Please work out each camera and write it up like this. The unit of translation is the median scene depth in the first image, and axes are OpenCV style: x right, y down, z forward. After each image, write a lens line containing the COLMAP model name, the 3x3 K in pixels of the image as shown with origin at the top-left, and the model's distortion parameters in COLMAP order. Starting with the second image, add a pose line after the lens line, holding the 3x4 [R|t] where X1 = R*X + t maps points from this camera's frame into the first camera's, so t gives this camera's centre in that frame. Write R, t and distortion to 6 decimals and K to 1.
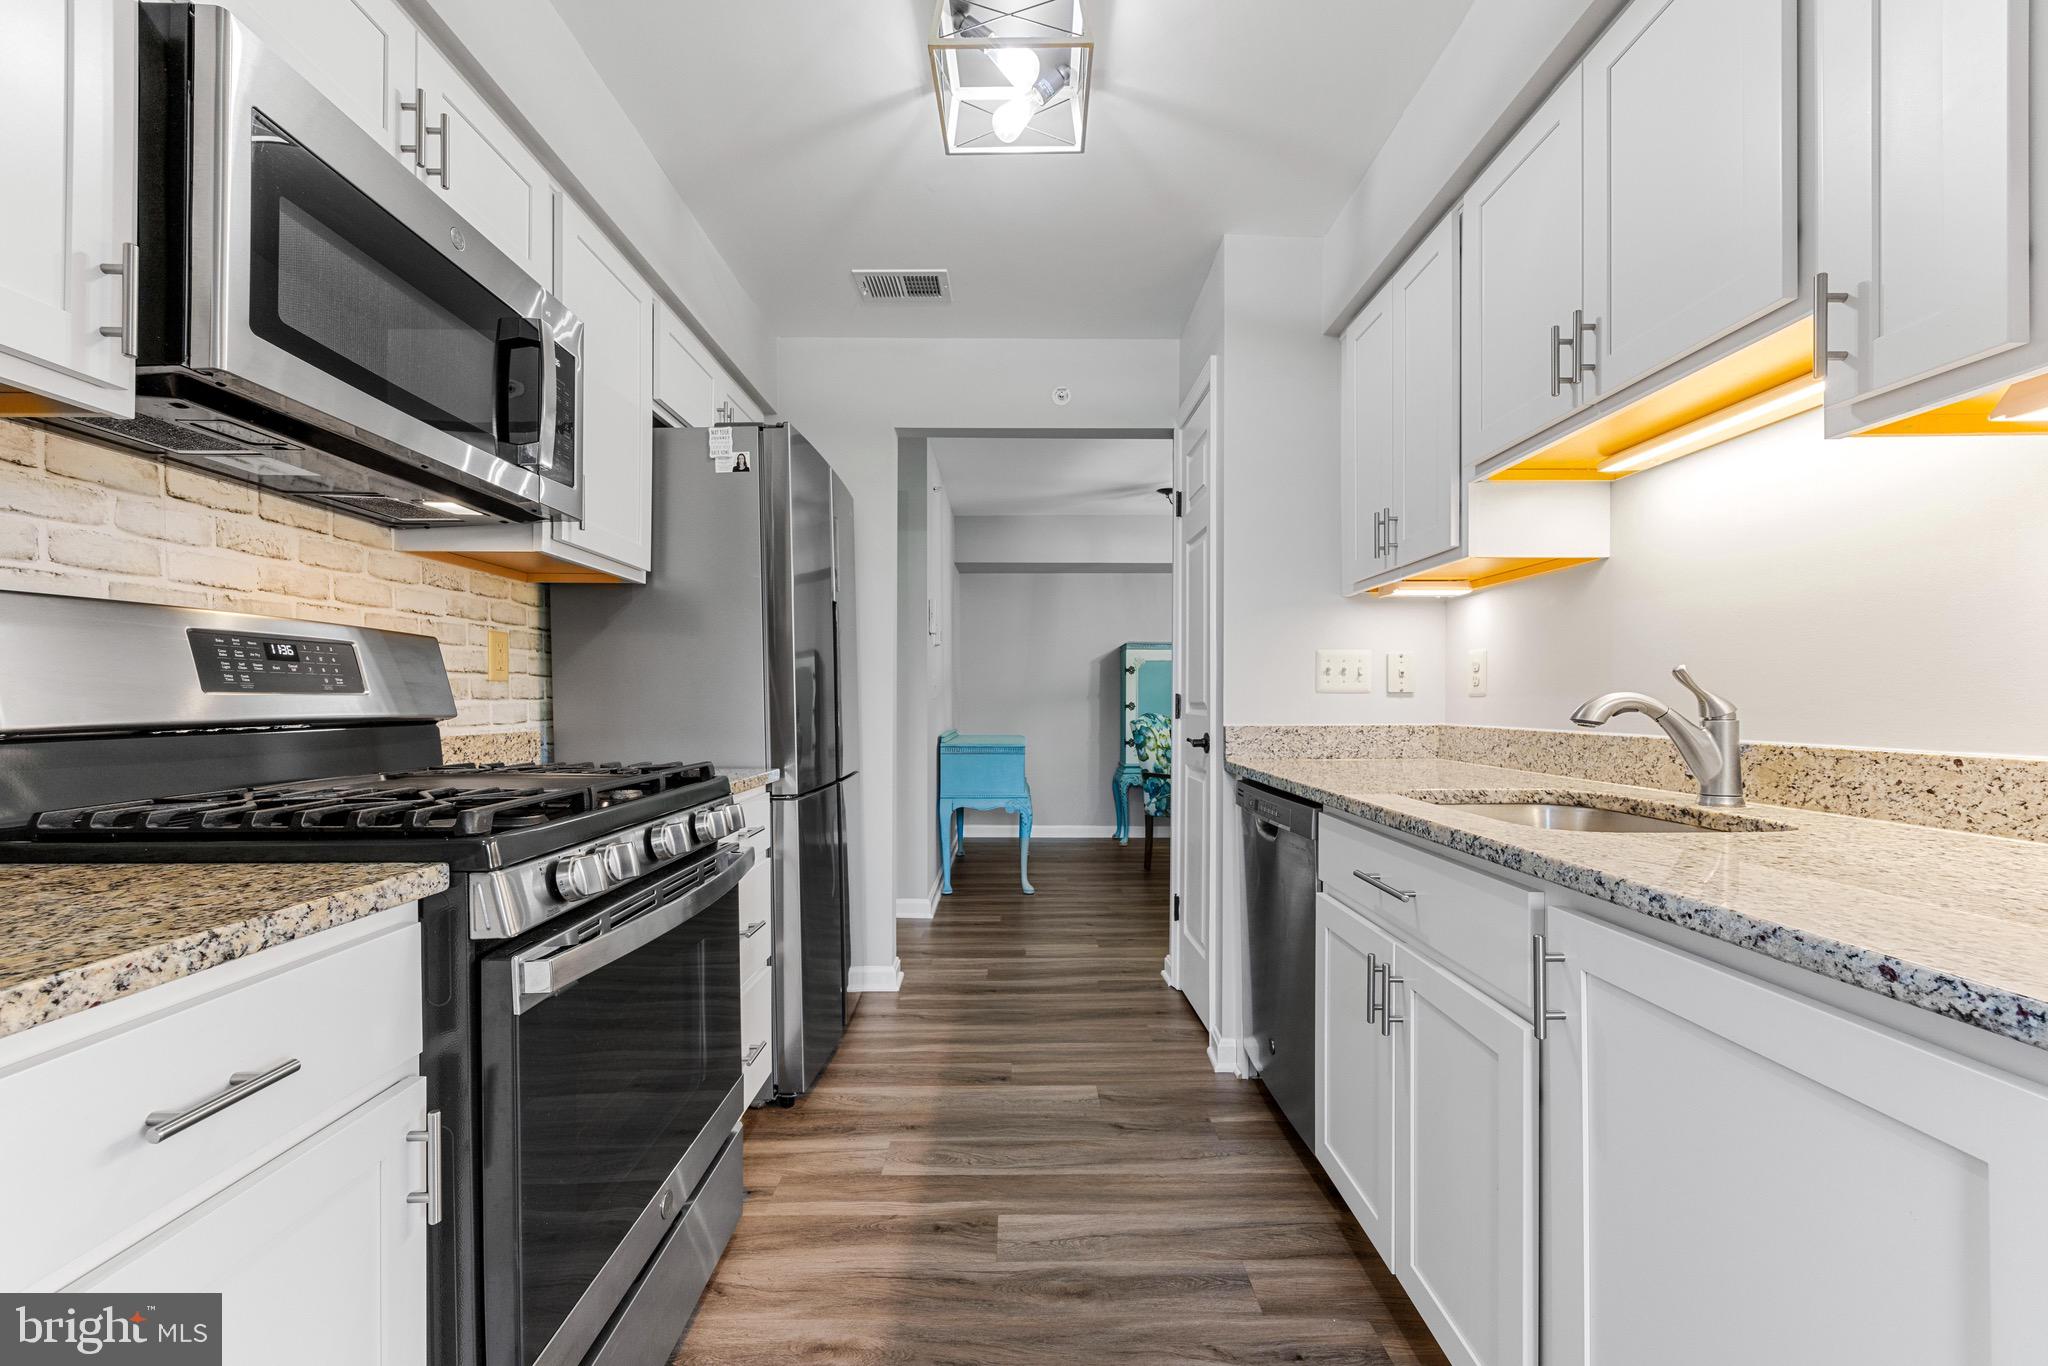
lens RADIAL K [[820.9, 0, 1029.6], [0, 820.9, 708.6], [0, 0, 1]] dist [-0.002282, 0.000094]
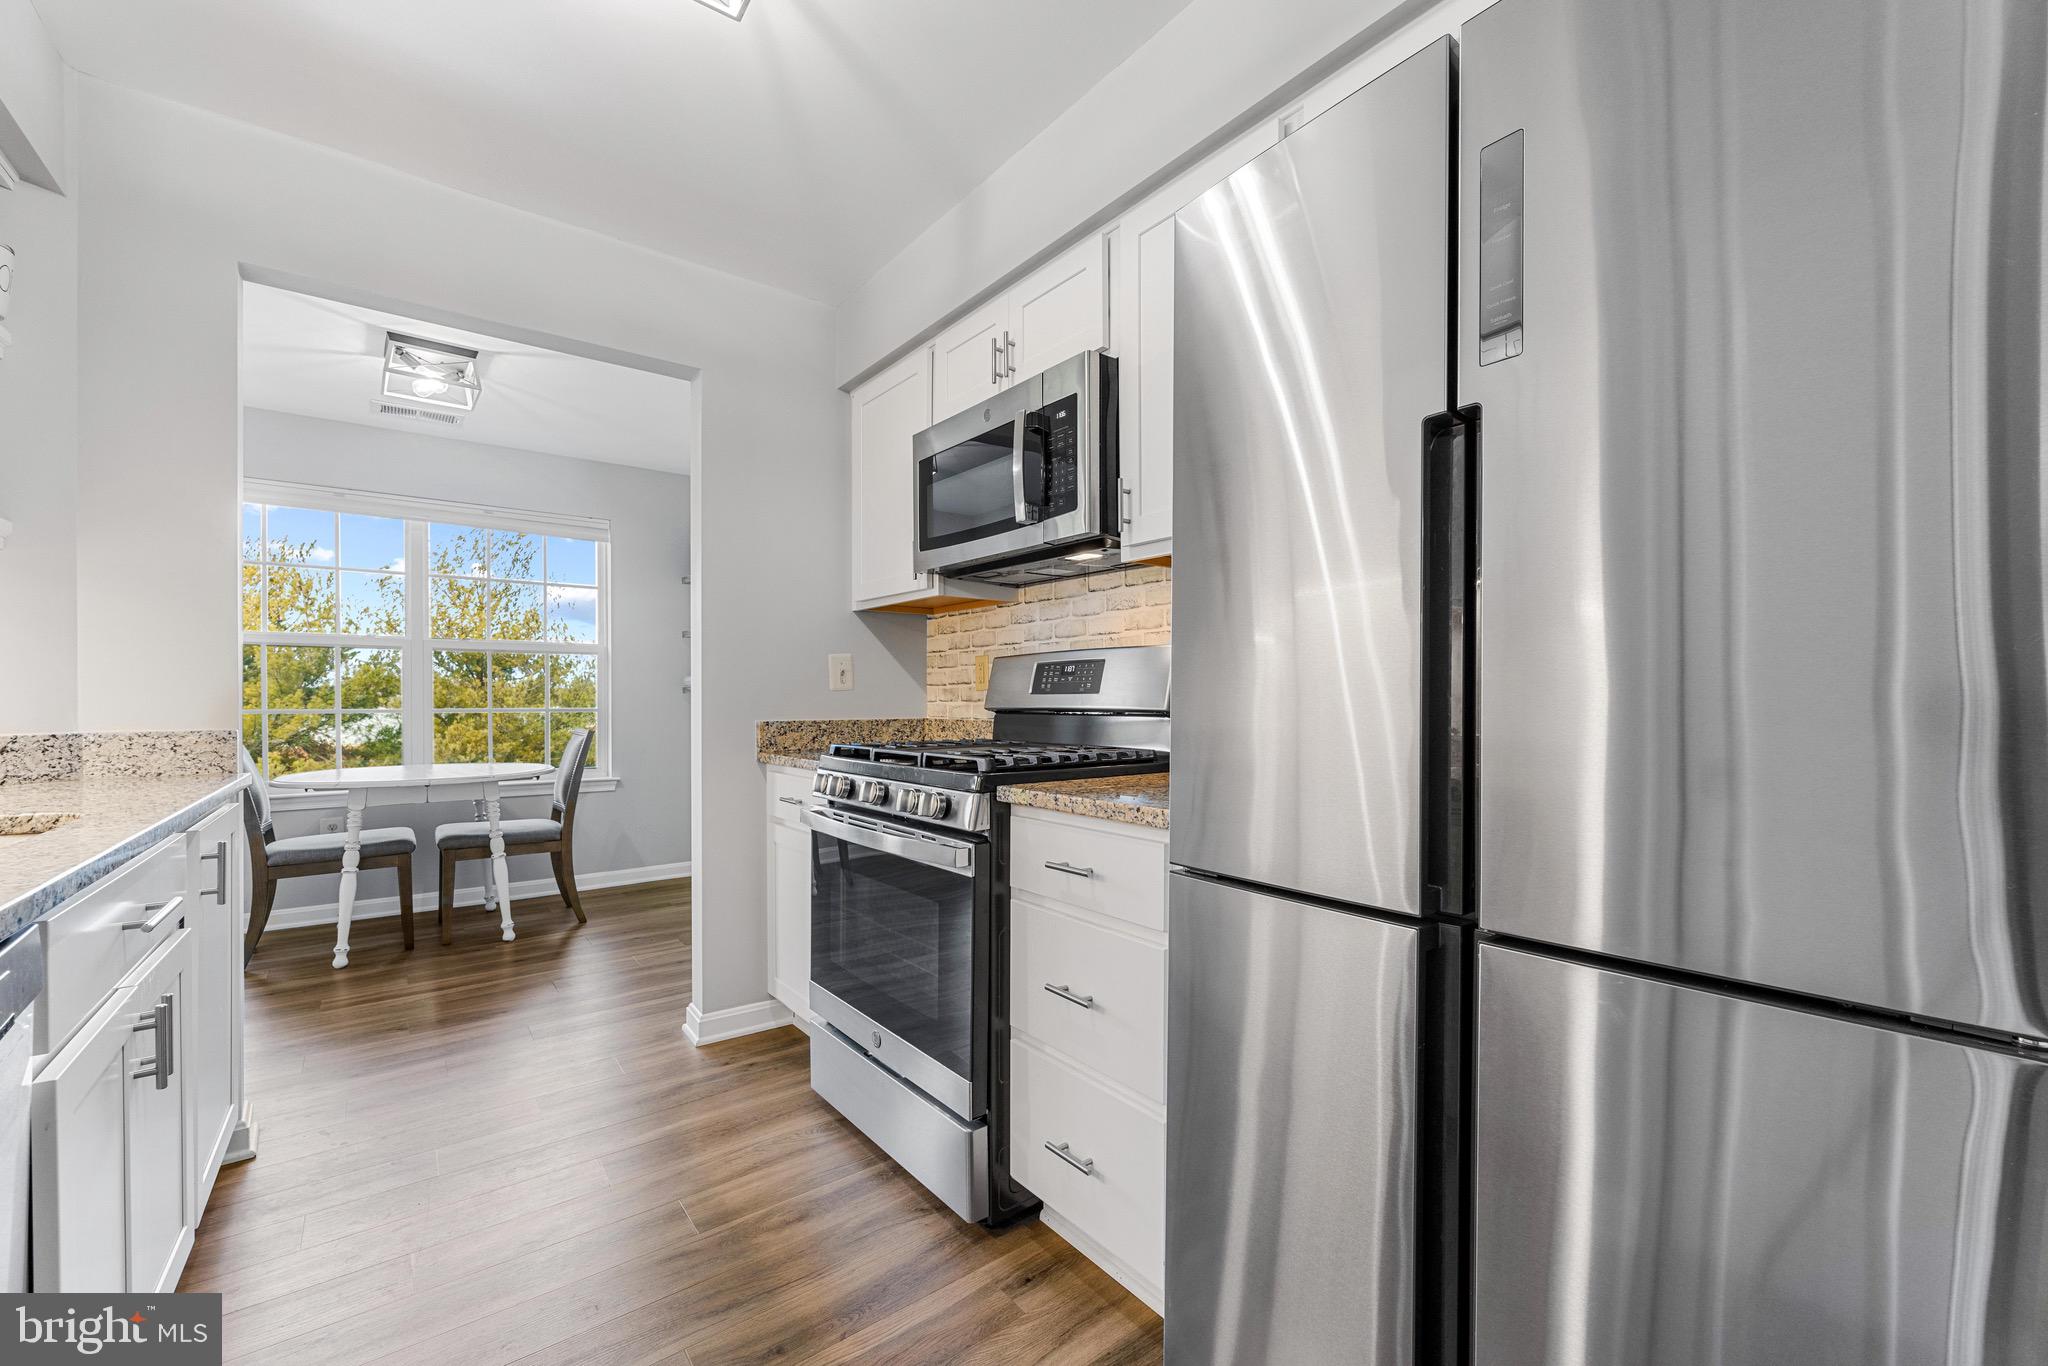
lens RADIAL K [[817.1, 0, 1021.9], [0, 817.1, 707.0], [0, 0, 1]] dist [0.004376, 0.000107]
pose [[-0.796712, 0.008457, -0.604299, 0.159485], [-0.002098, 0.999857, 0.016759, -0.012501], [0.604355, 0.014620, -0.796581, 1.577902]]
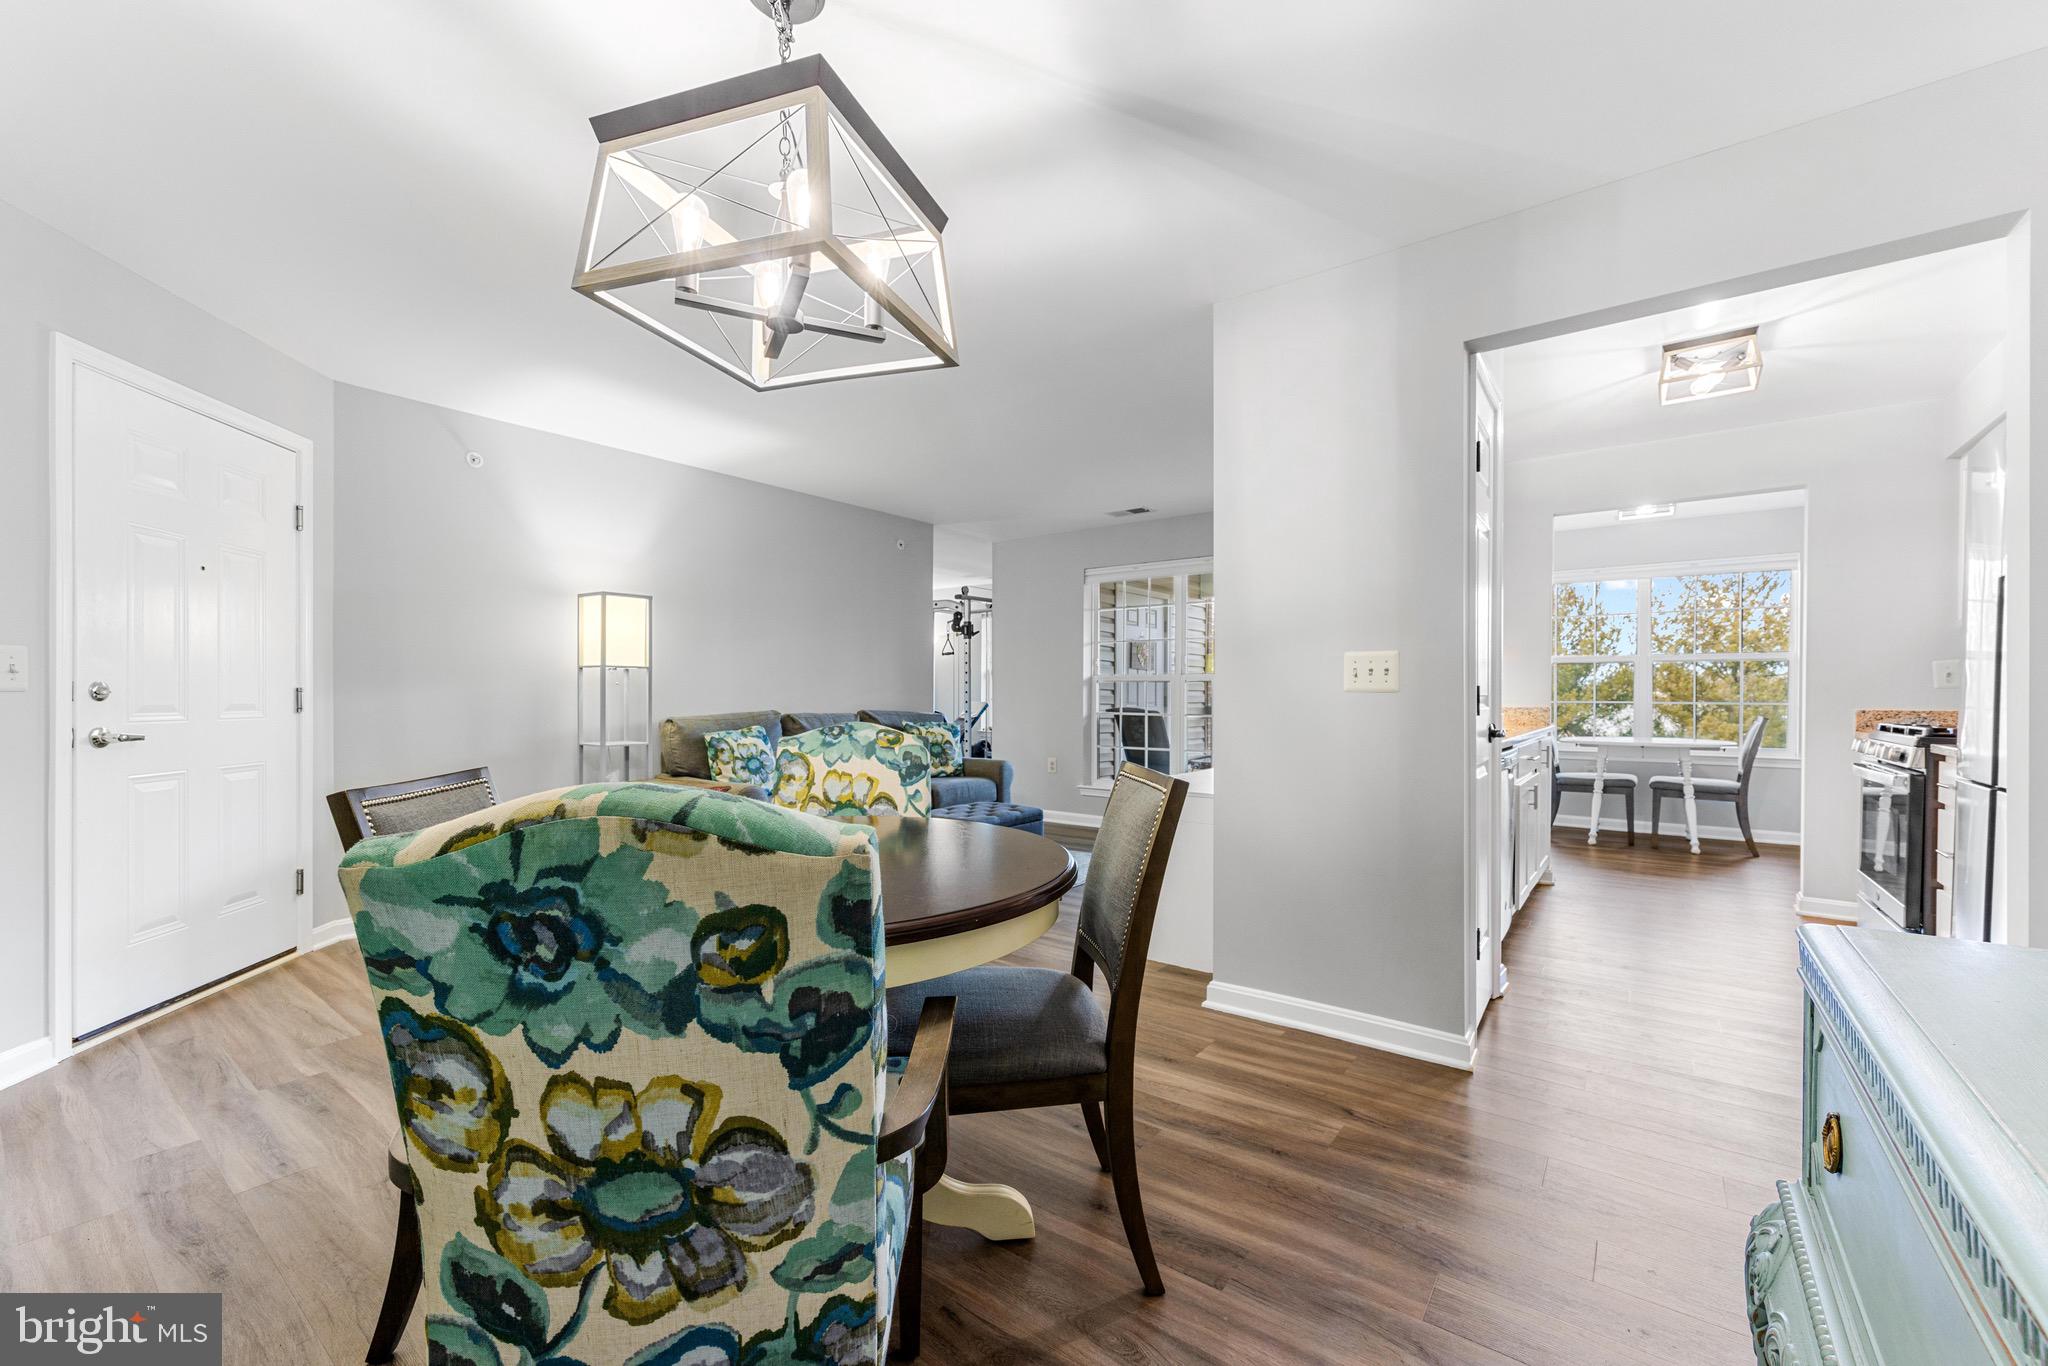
lens RADIAL K [[817.1, 0, 1021.9], [0, 817.1, 707.0], [0, 0, 1]] dist [0.004376, 0.000107]
pose [[-0.786904, -0.022926, 0.616649, 0.060419], [-0.009242, 0.999635, 0.025371, -0.008149], [-0.617006, 0.014265, -0.786829, 3.064884]]
